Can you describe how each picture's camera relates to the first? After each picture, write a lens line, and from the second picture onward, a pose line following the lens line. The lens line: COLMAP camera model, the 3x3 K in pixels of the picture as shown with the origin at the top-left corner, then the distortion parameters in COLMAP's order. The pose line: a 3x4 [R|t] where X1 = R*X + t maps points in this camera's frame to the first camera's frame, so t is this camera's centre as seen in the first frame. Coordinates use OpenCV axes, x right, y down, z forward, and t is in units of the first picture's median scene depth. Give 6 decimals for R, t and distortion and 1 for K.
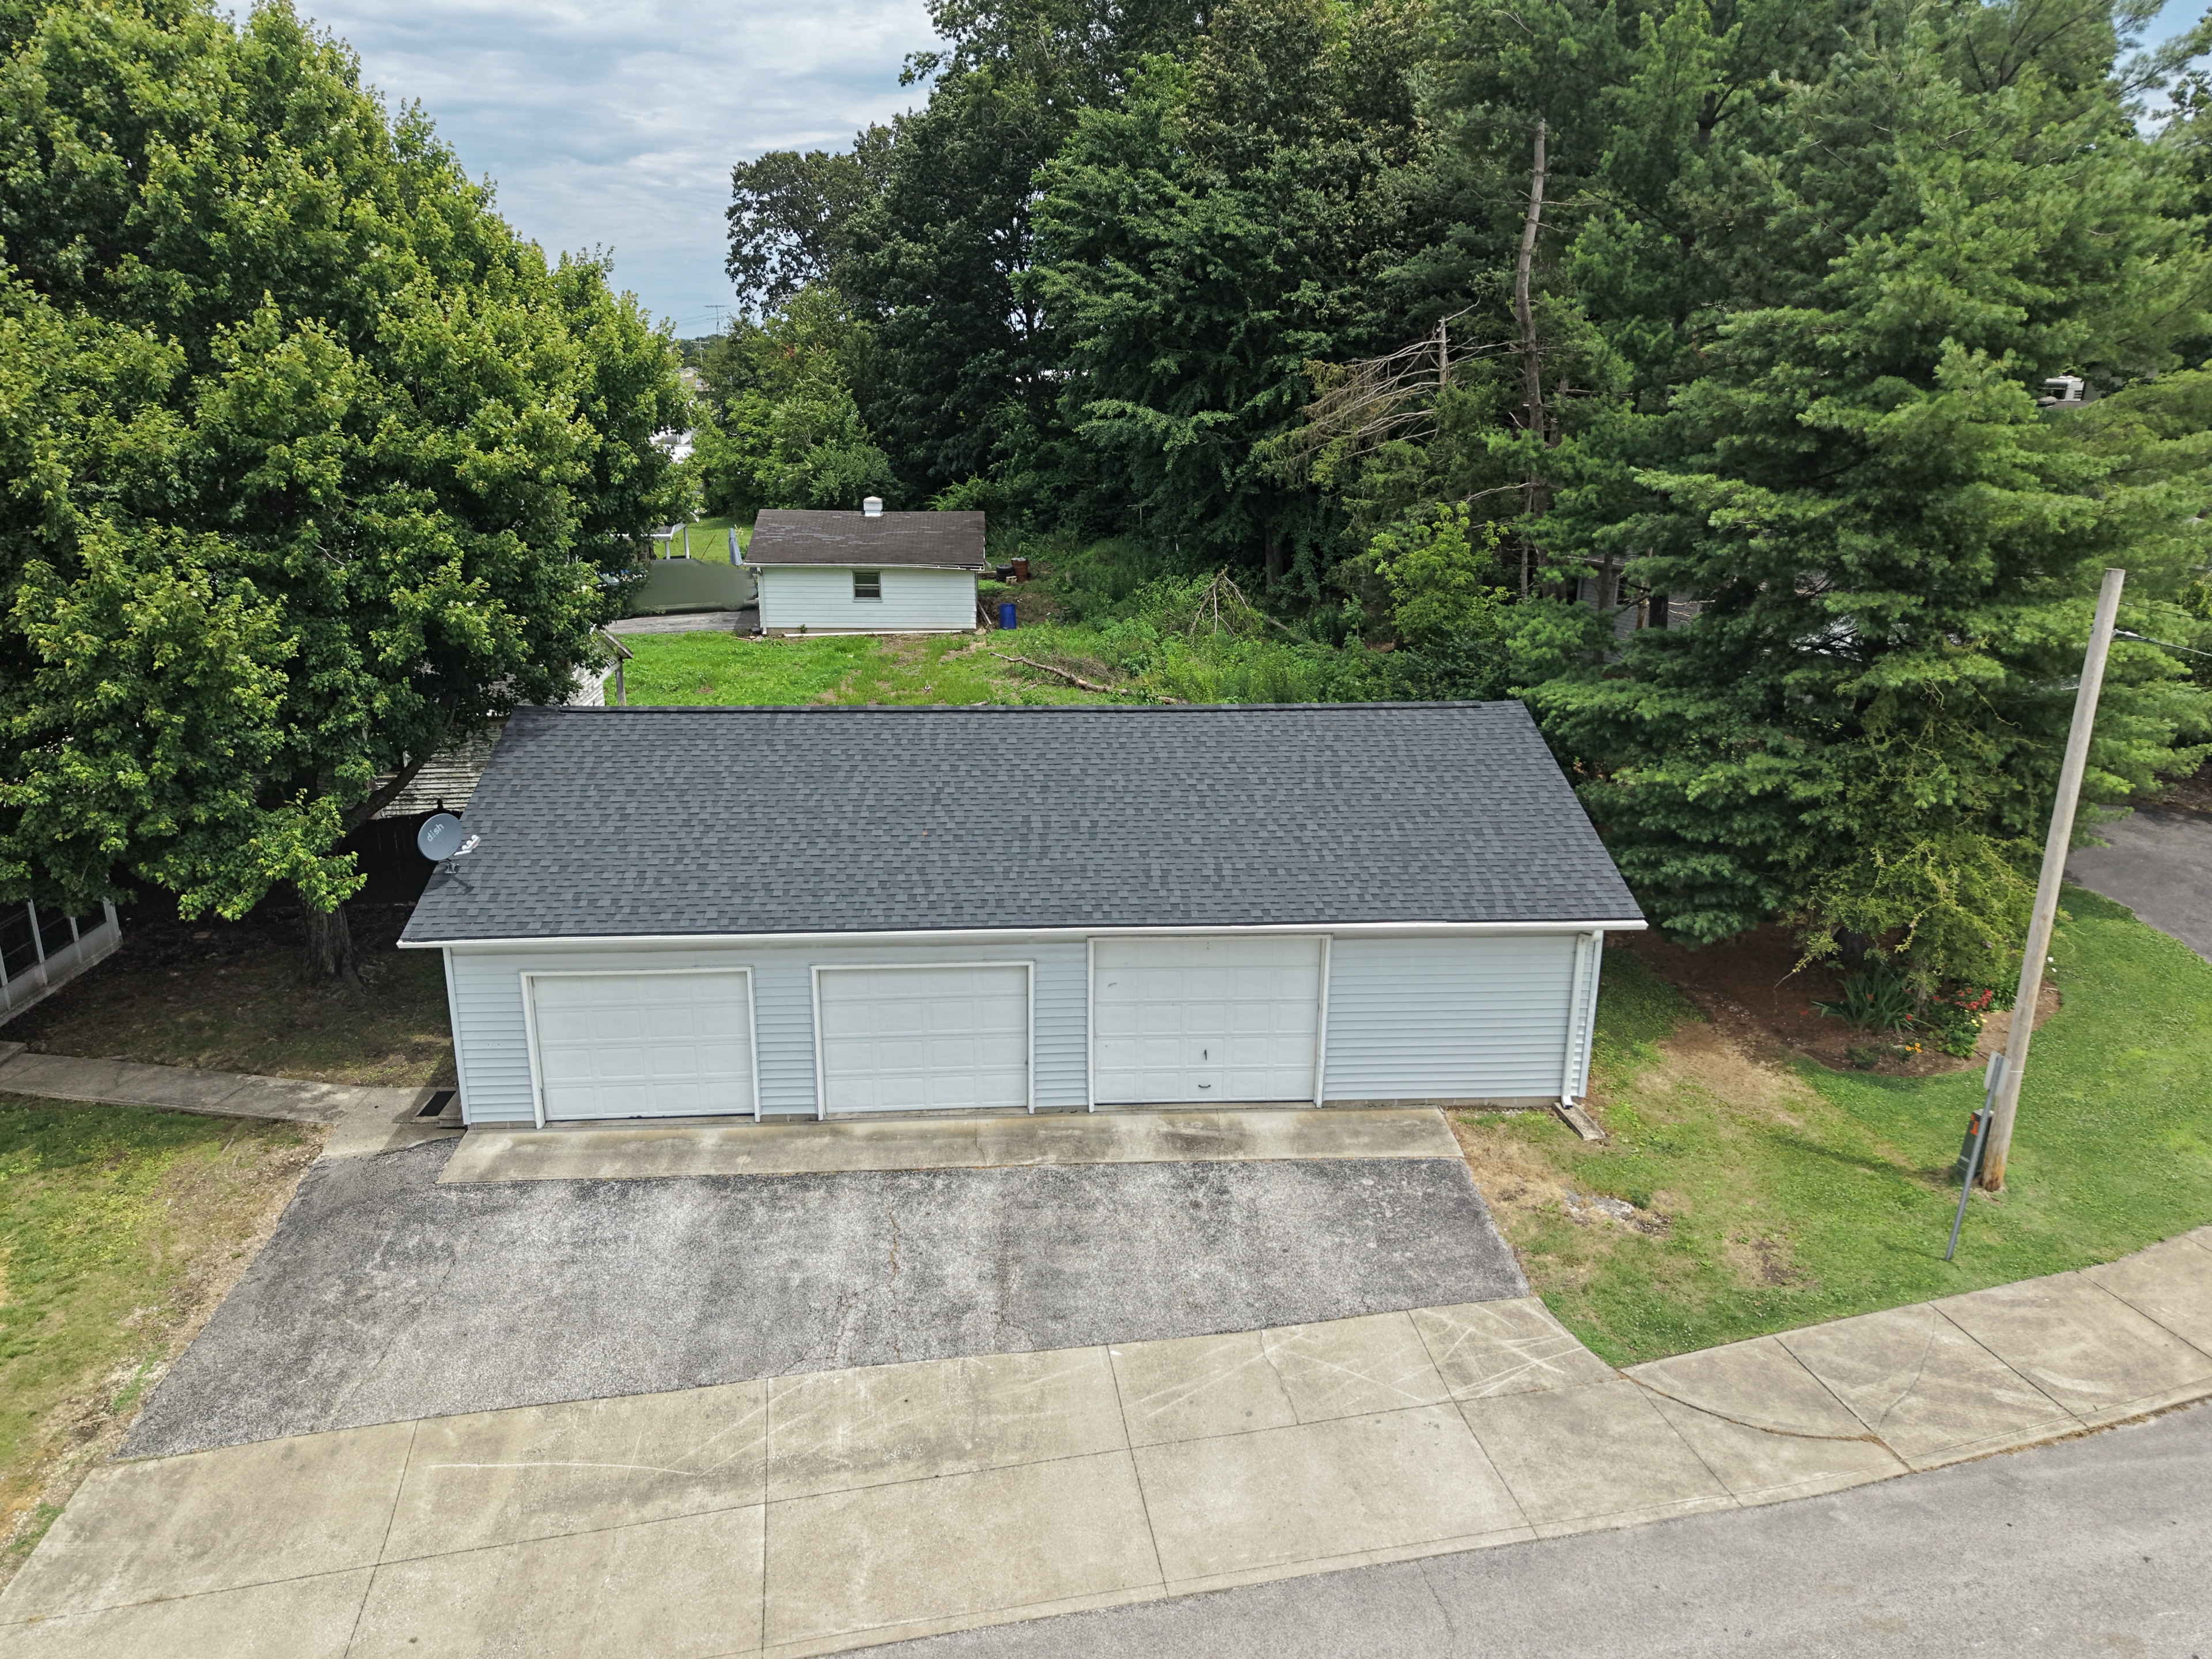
lens RADIAL K [[1516.0, 0, 1106.0], [0, 1516.0, 829.5], [0, 0, 1]] dist [0.084465, -0.103129]
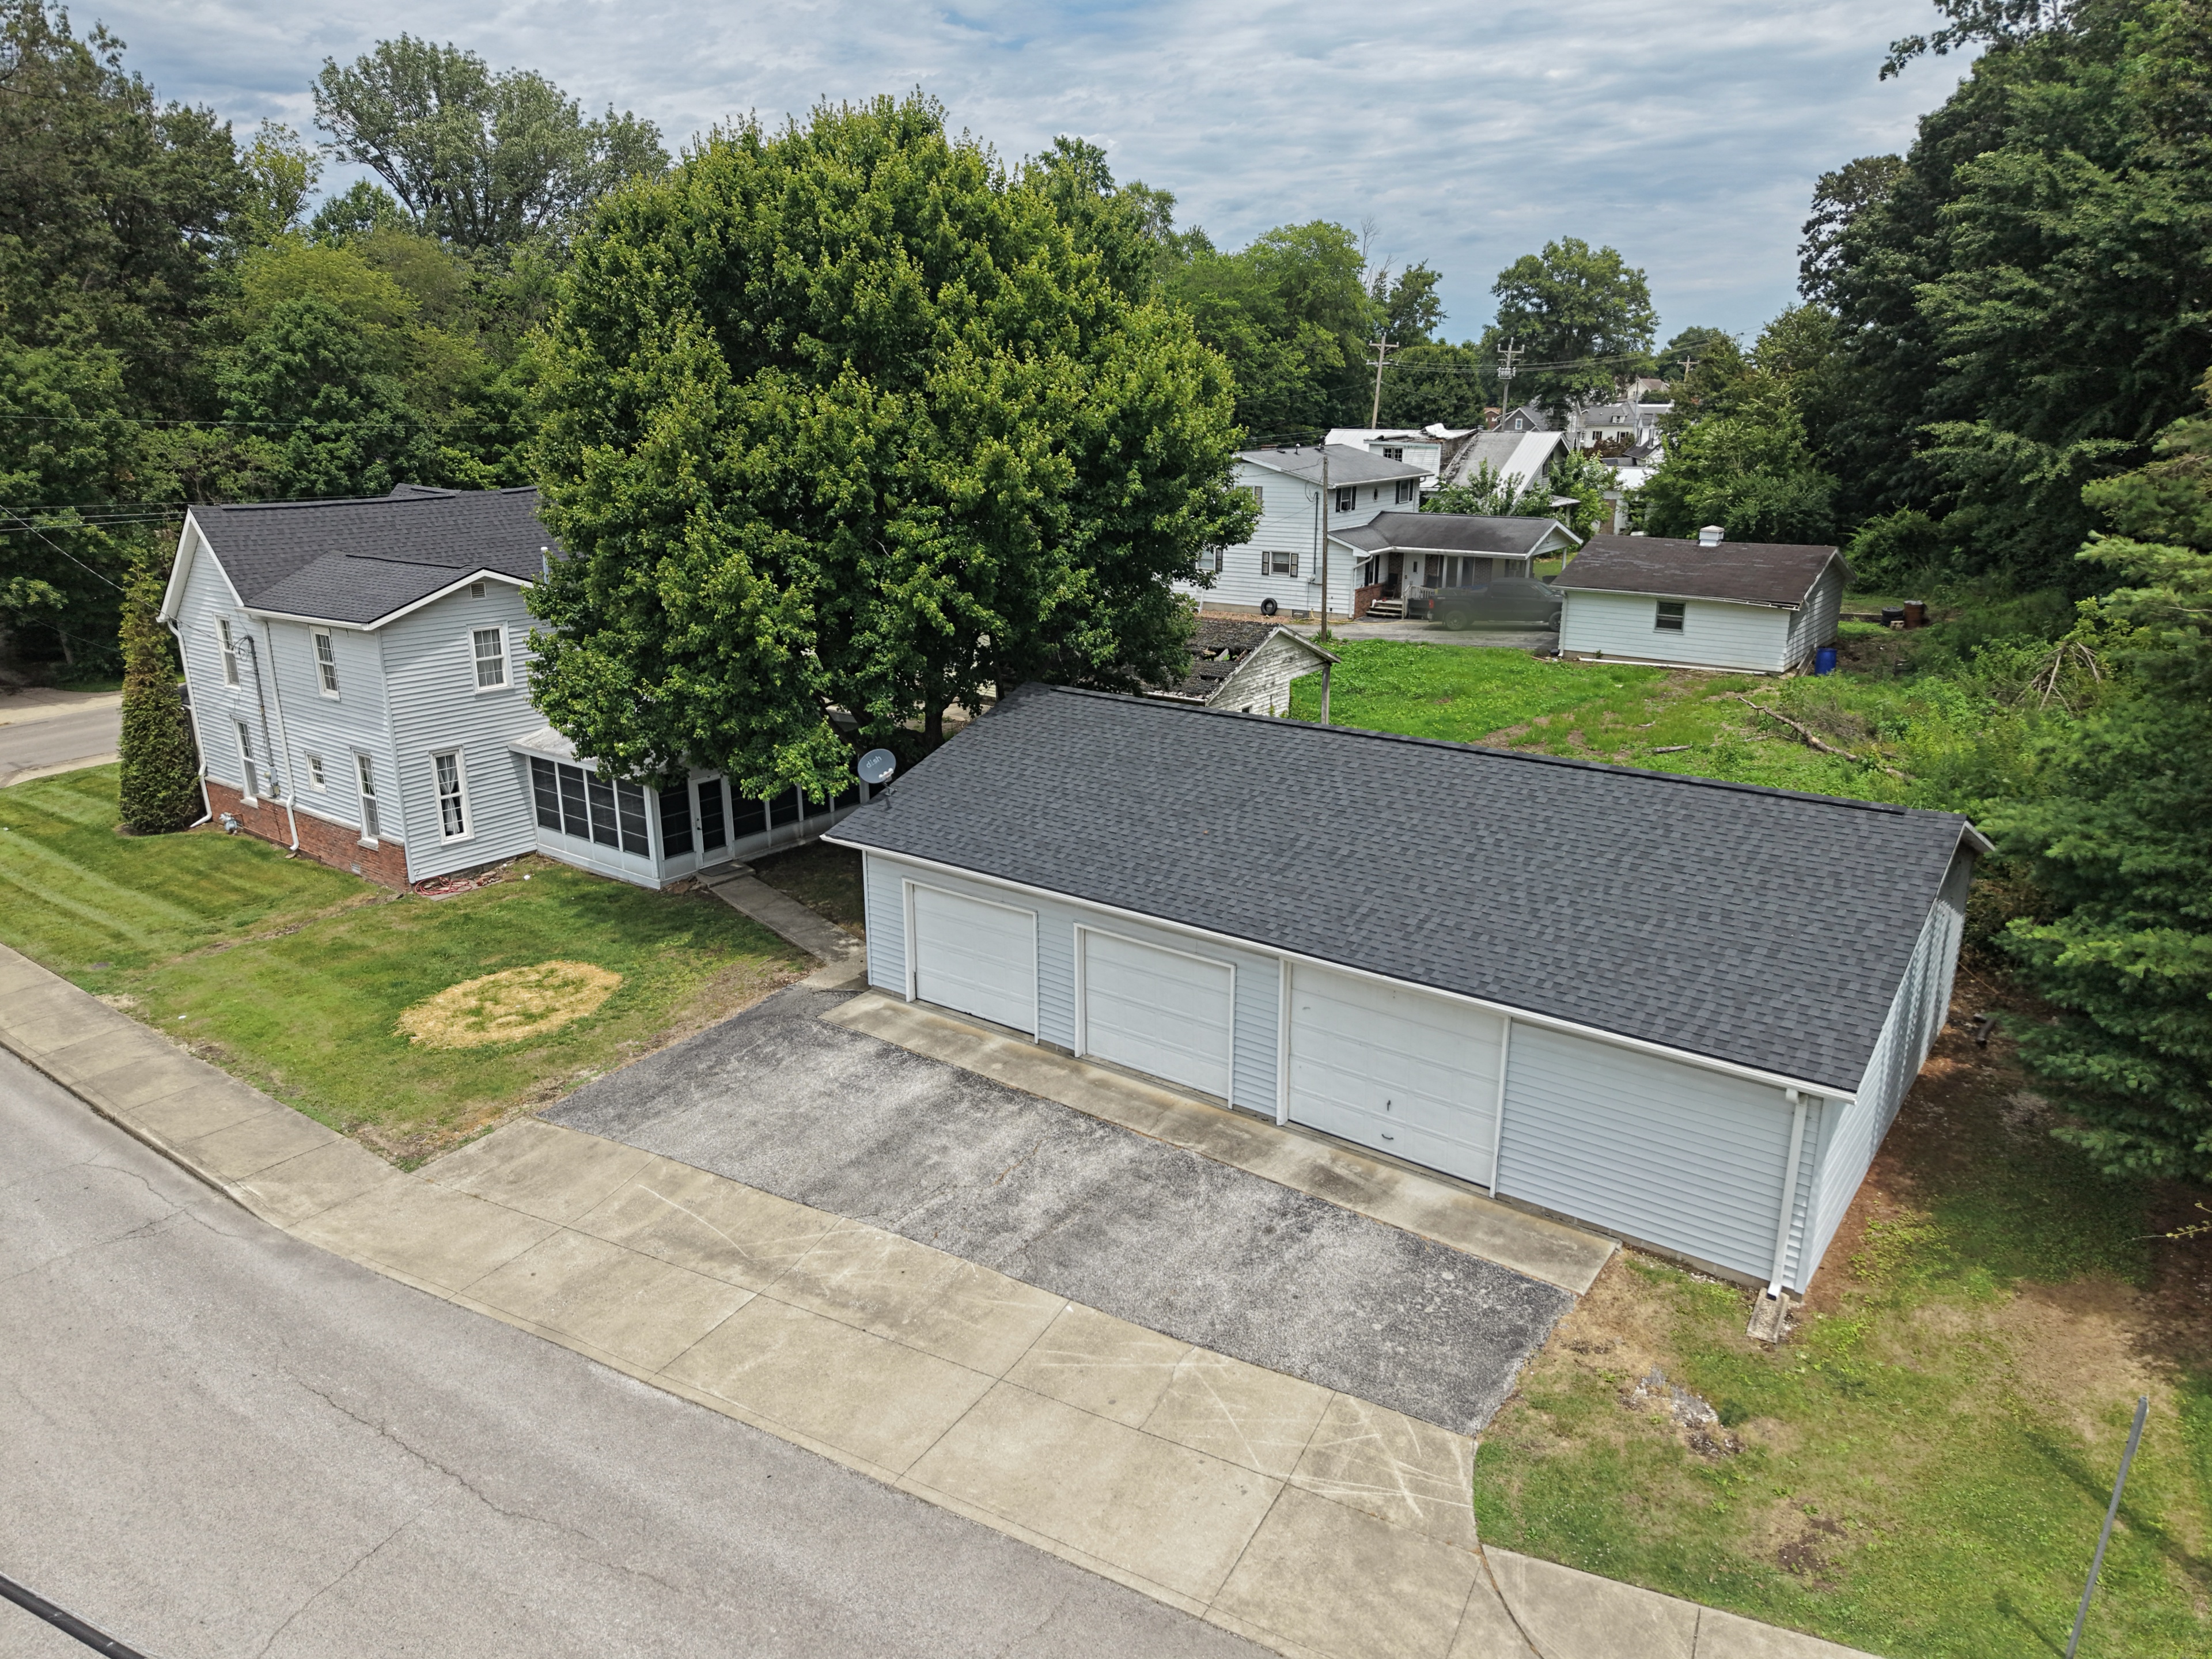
lens RADIAL K [[1477.5, 0, 1106.0], [0, 1477.5, 829.5], [0, 0, 1]] dist [0.058337, -0.045466]
pose [[0.751573, 0.177363, -0.635358, 0.525981], [-0.180456, 0.981715, 0.060587, -0.053054], [0.634487, 0.069119, 0.769837, 0.139847]]
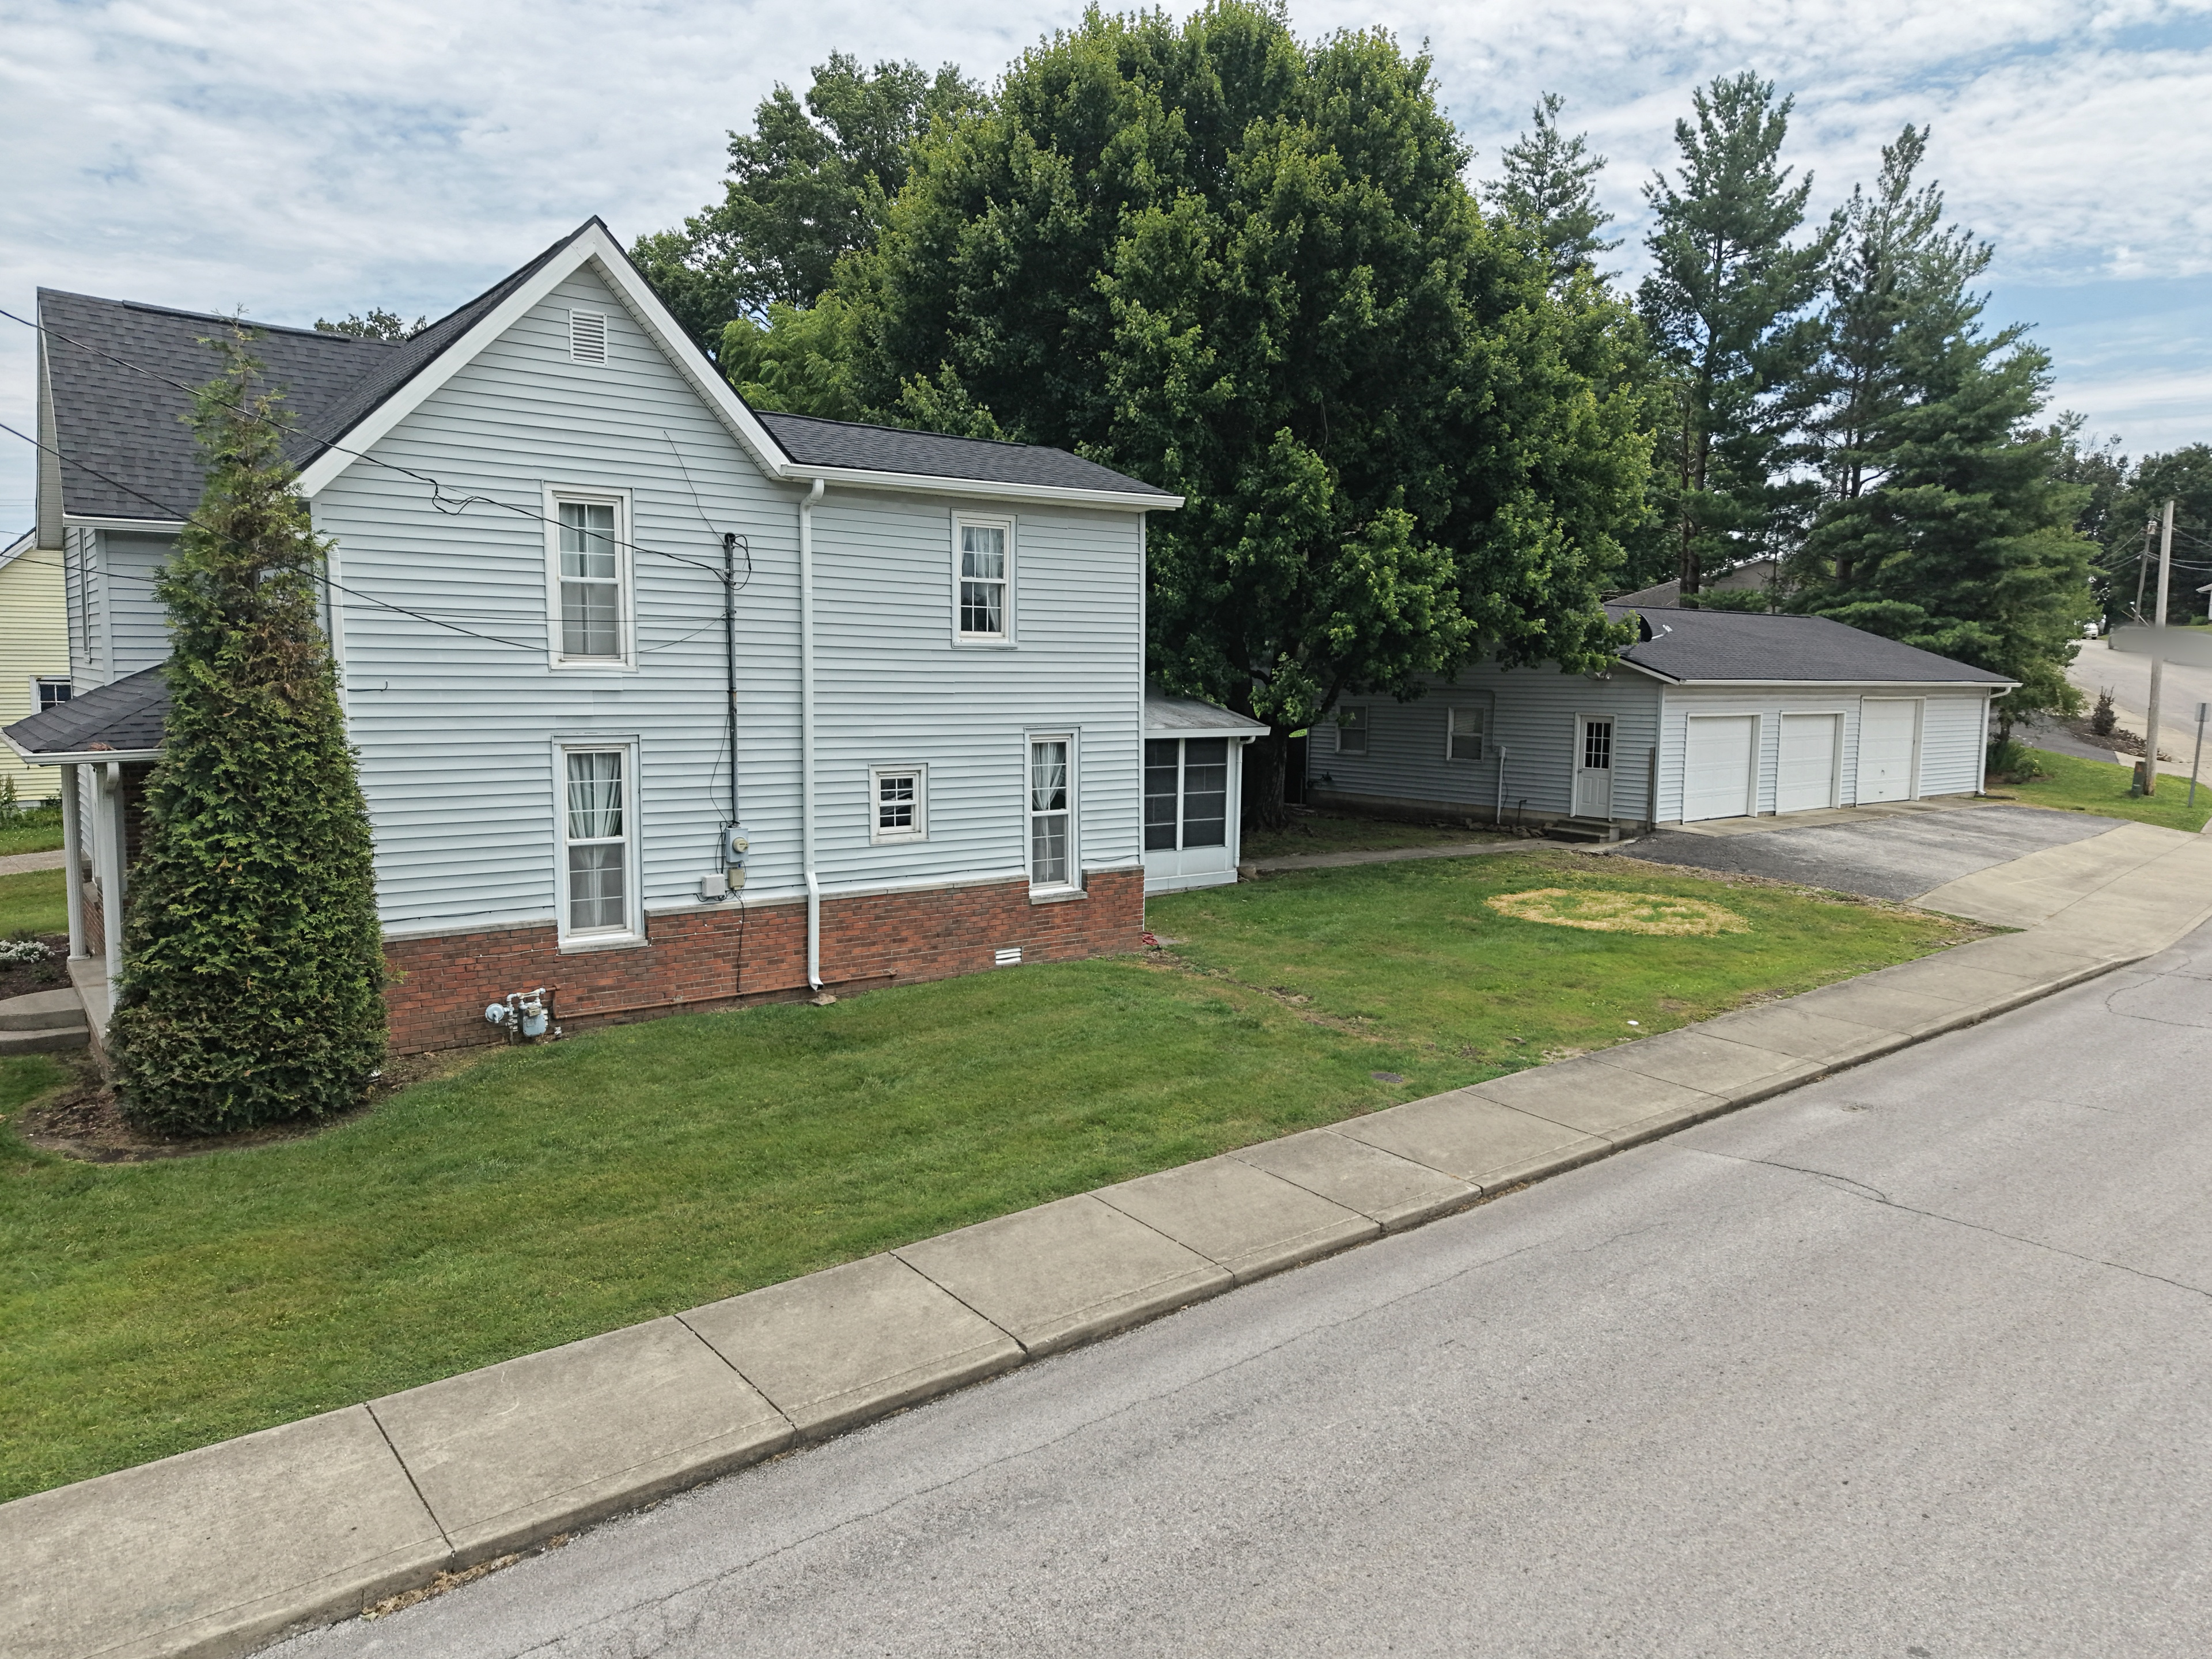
lens RADIAL K [[1516.0, 0, 1106.0], [0, 1516.0, 829.5], [0, 0, 1]] dist [0.084465, -0.103129]
pose [[0.816895, -0.056106, 0.574051, -1.565274], [0.156895, 0.979344, -0.127550, 0.279807], [-0.555037, 0.194261, 0.808824, 0.101464]]
